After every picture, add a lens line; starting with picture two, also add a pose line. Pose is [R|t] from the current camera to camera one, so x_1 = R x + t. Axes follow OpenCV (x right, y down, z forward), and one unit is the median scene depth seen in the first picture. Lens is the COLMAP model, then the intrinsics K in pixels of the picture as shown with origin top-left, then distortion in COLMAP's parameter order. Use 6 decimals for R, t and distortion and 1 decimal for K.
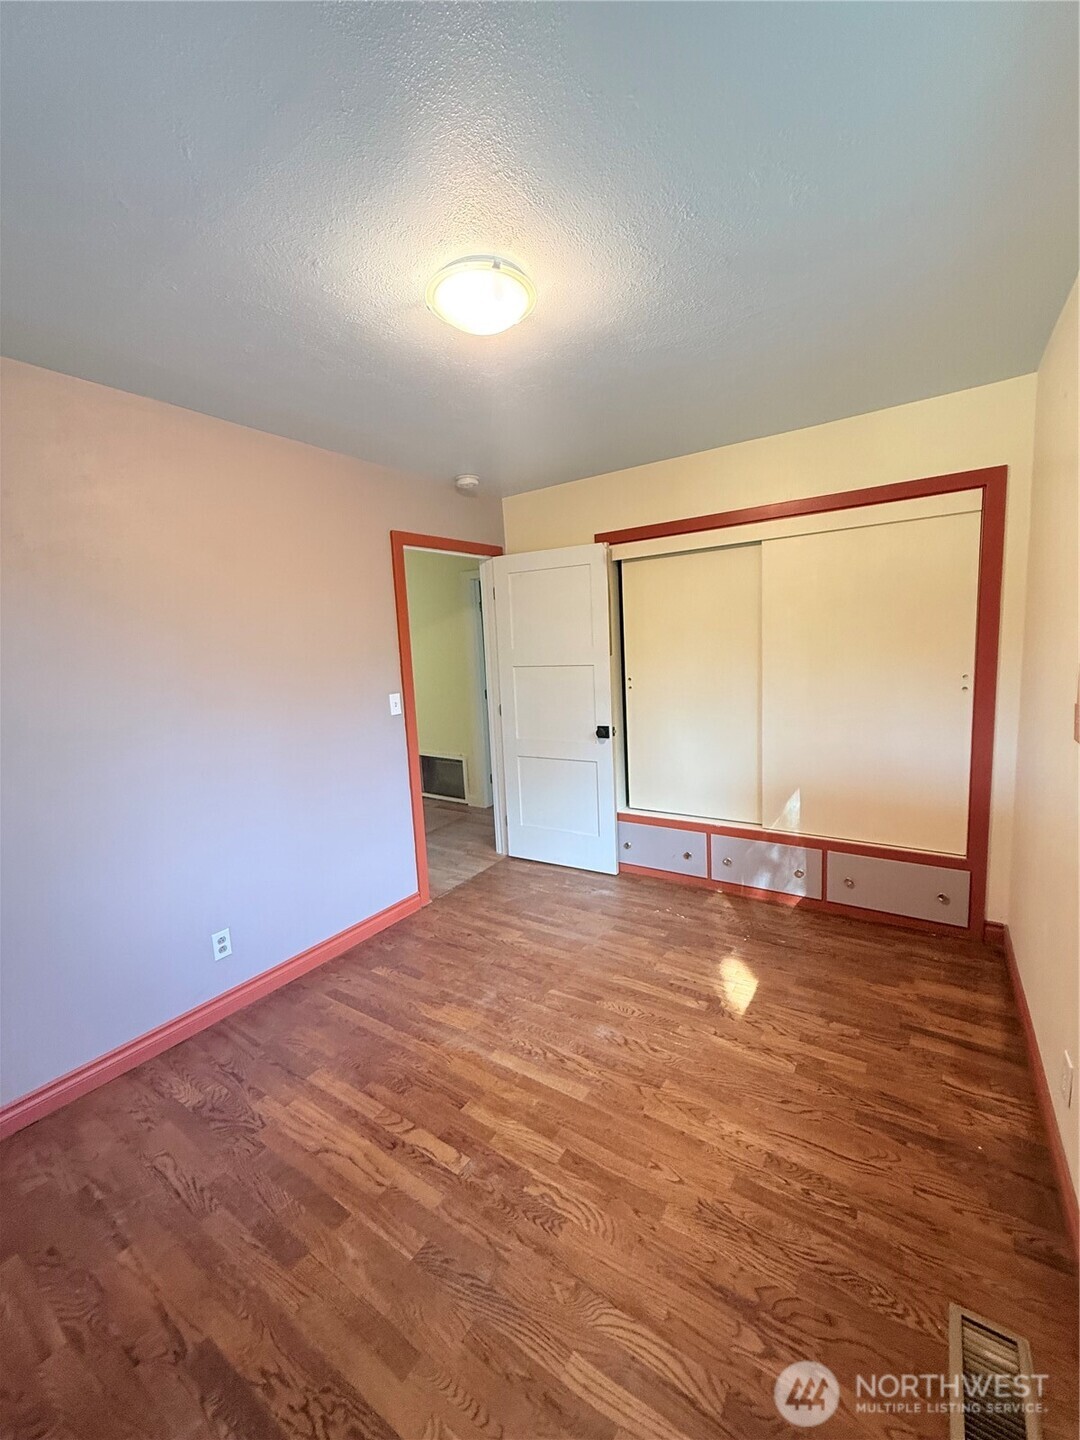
lens RADIAL K [[572.4, 0, 541.3], [0, 572.4, 715.8], [0, 0, 1]] dist [-0.001075, 0.000477]
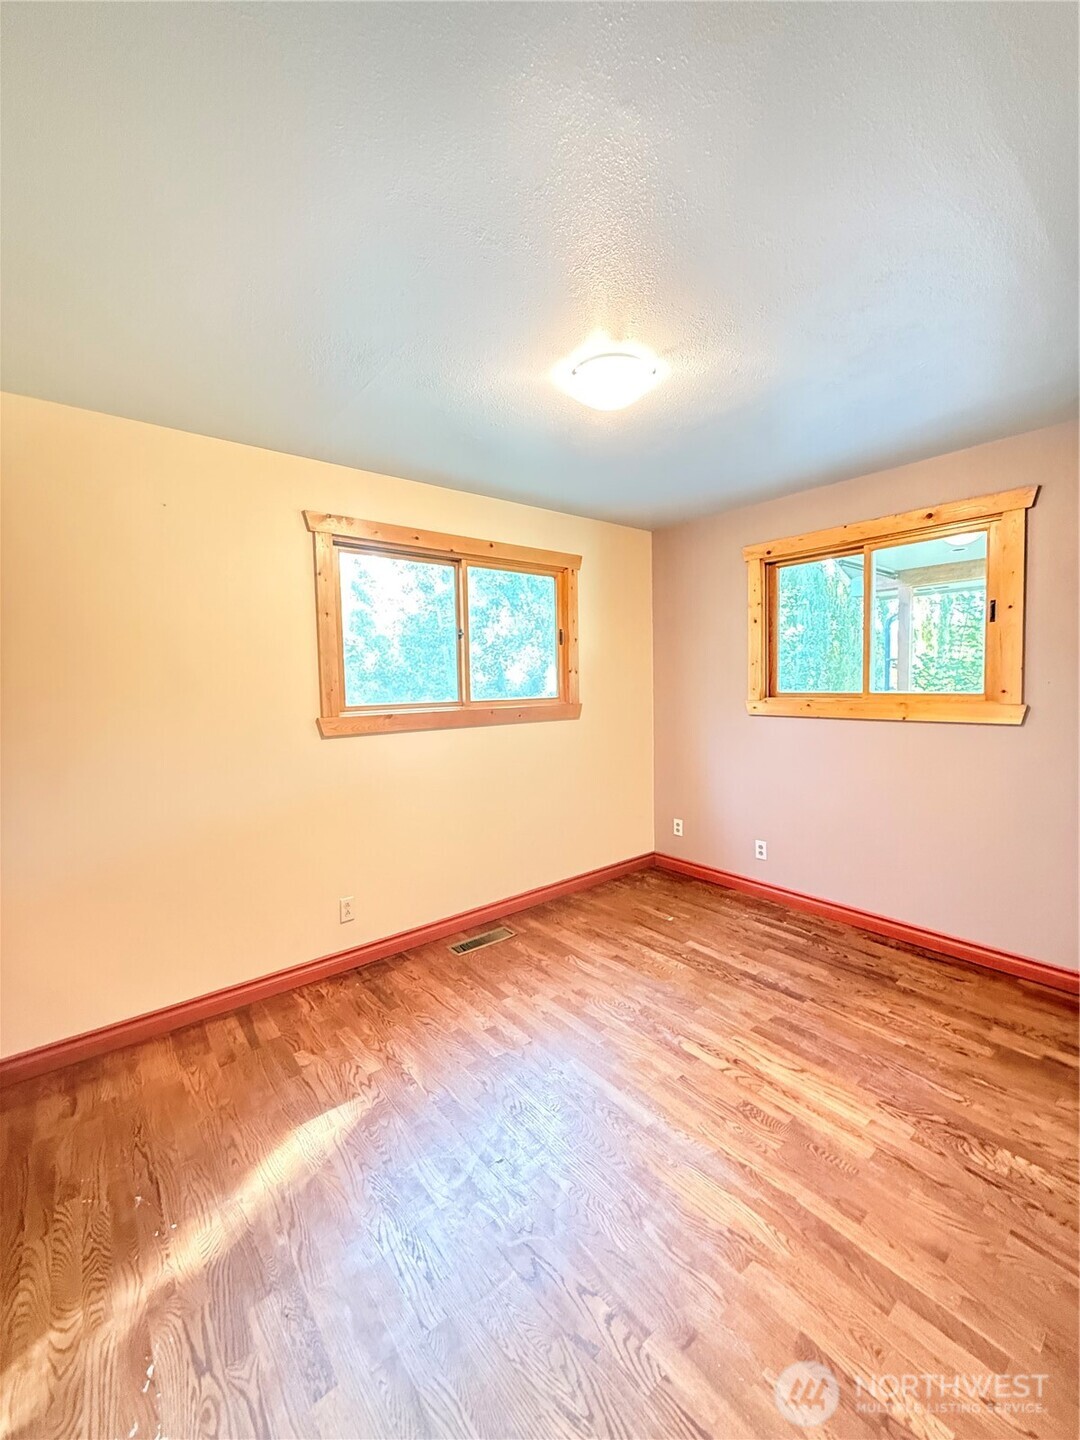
lens RADIAL K [[572.4, 0, 541.3], [0, 572.4, 715.8], [0, 0, 1]] dist [-0.001075, 0.000477]
pose [[-0.954003, 0.051869, 0.295276, -0.229560], [0.105833, 0.979776, 0.169821, -0.196426], [-0.280496, 0.193260, -0.940198, 1.867804]]
